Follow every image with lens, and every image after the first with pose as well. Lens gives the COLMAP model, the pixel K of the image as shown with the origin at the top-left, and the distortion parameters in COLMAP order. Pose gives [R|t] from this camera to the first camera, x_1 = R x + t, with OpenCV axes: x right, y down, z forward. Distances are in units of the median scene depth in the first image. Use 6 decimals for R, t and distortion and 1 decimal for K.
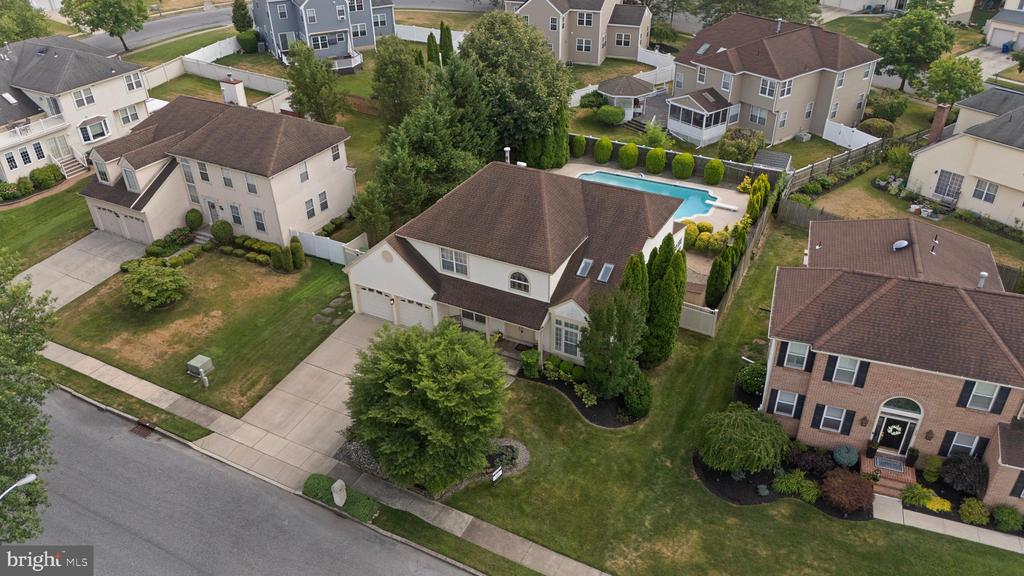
lens RADIAL K [[755.9, 0, 513.4], [0, 755.9, 285.9], [0, 0, 1]] dist [0.060444, -0.056498]
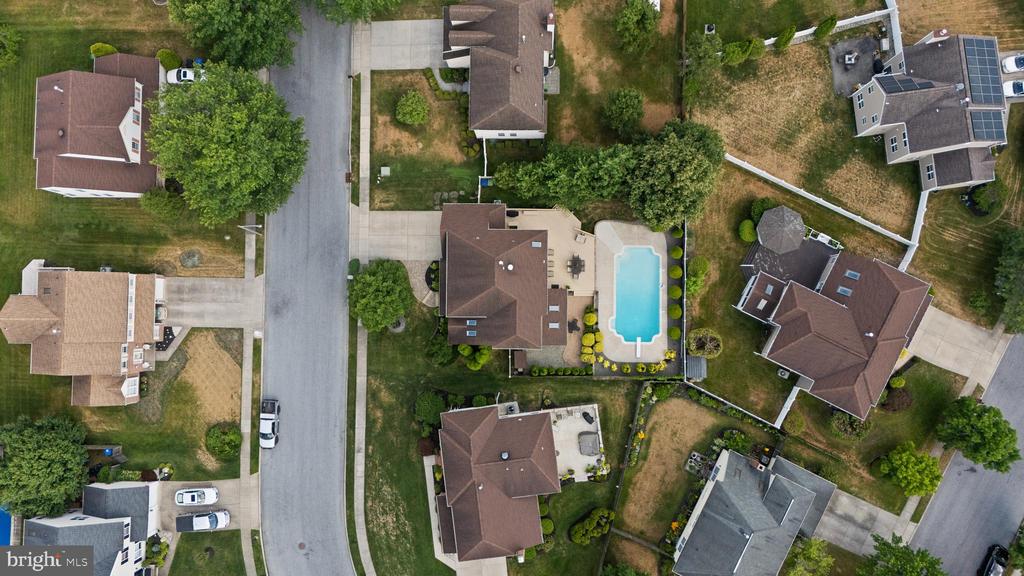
lens RADIAL K [[752.1, 0, 514.0], [0, 752.1, 286.6], [0, 0, 1]] dist [0.118705, -0.245119]
pose [[0.460066, 0.887061, -0.038250, 0.115946], [-0.448583, 0.269399, 0.852172, -1.566079], [0.766233, -0.374897, 0.521862, 0.025700]]
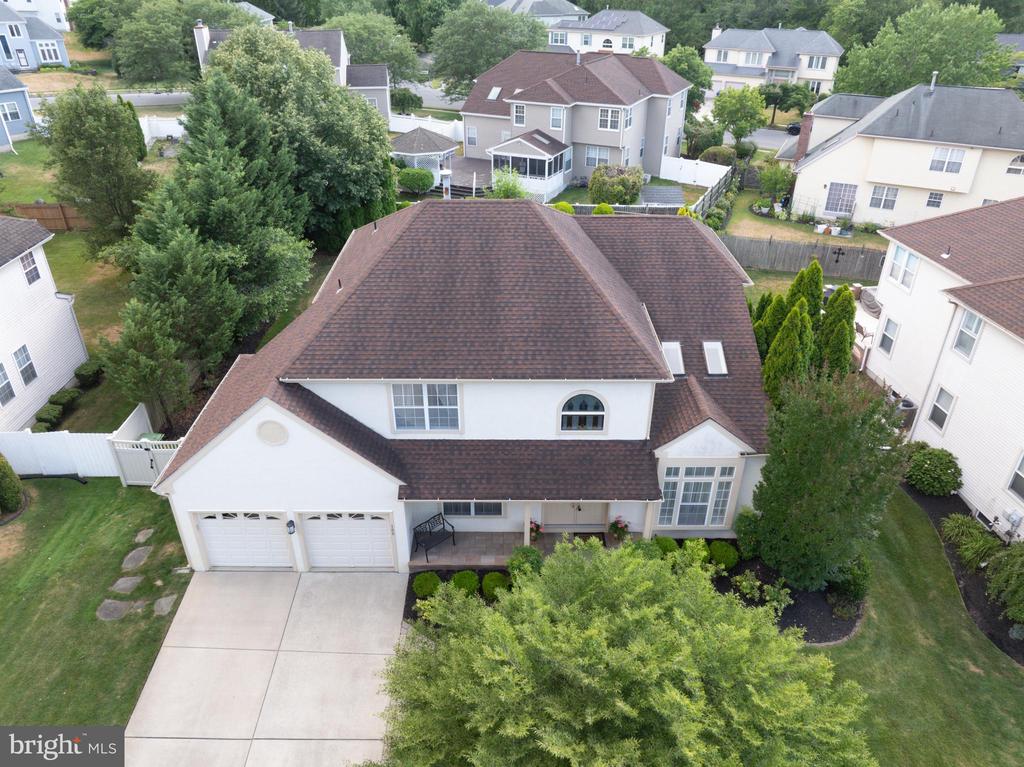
lens RADIAL K [[724.3, 0, 512.0], [0, 724.3, 383.5], [0, 0, 1]] dist [-0.063014, 0.034088]
pose [[0.880874, -0.223922, 0.417036, -0.181467], [0.235746, 0.971526, 0.023699, -0.037646], [-0.410468, 0.077439, 0.908581, 0.484106]]
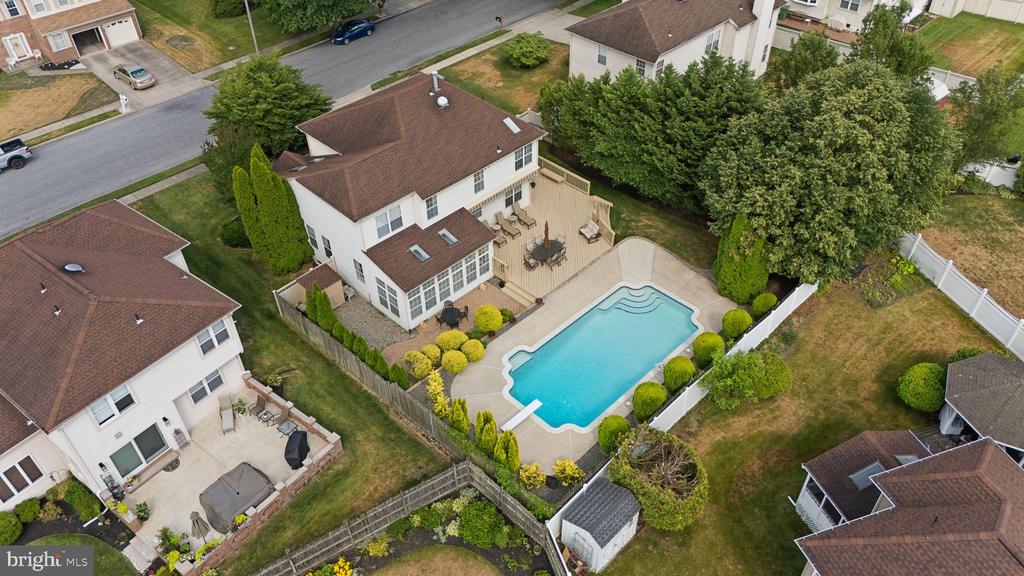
lens RADIAL K [[755.9, 0, 513.4], [0, 755.9, 285.9], [0, 0, 1]] dist [0.060444, -0.056498]
pose [[-0.293384, 0.646154, -0.704564, 0.739738], [-0.490531, 0.530832, 0.691084, -0.678431], [0.820552, 0.548363, 0.161221, 0.952333]]
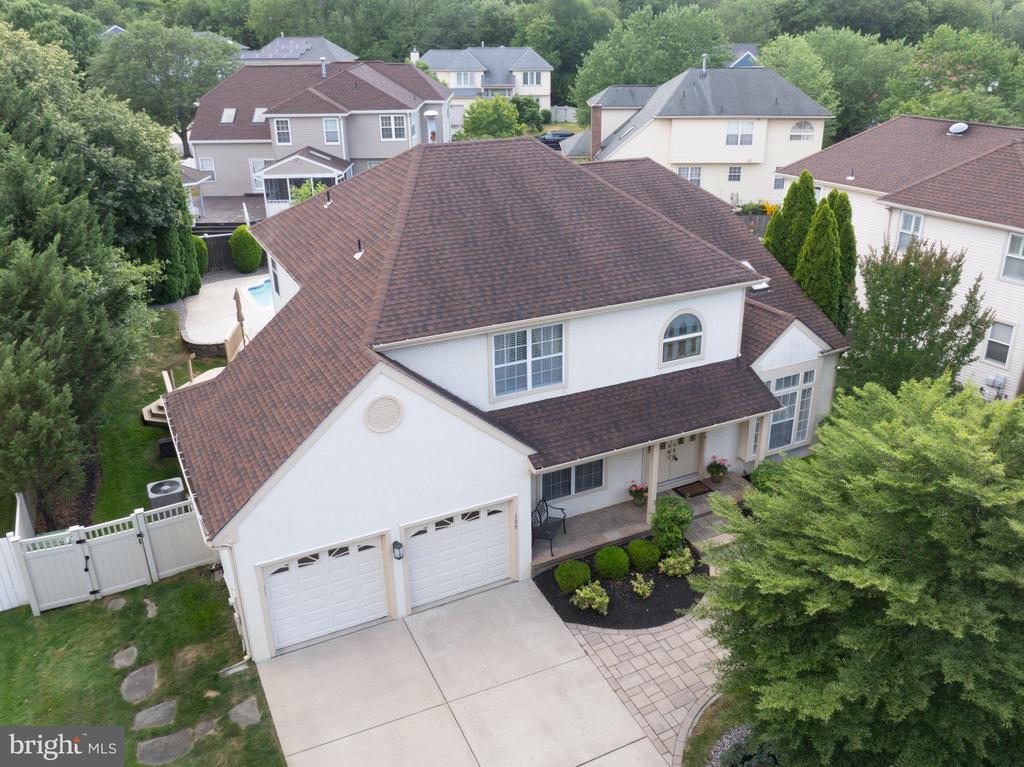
lens RADIAL K [[867.4, 0, 551.1], [0, 867.4, 394.2], [0, 0, 1]] dist [-0.047455, 0.001614]
pose [[0.557370, -0.322030, 0.765268, -0.354588], [0.432826, 0.899261, 0.063173, -0.033498], [-0.708519, 0.296017, 0.640605, 0.602799]]
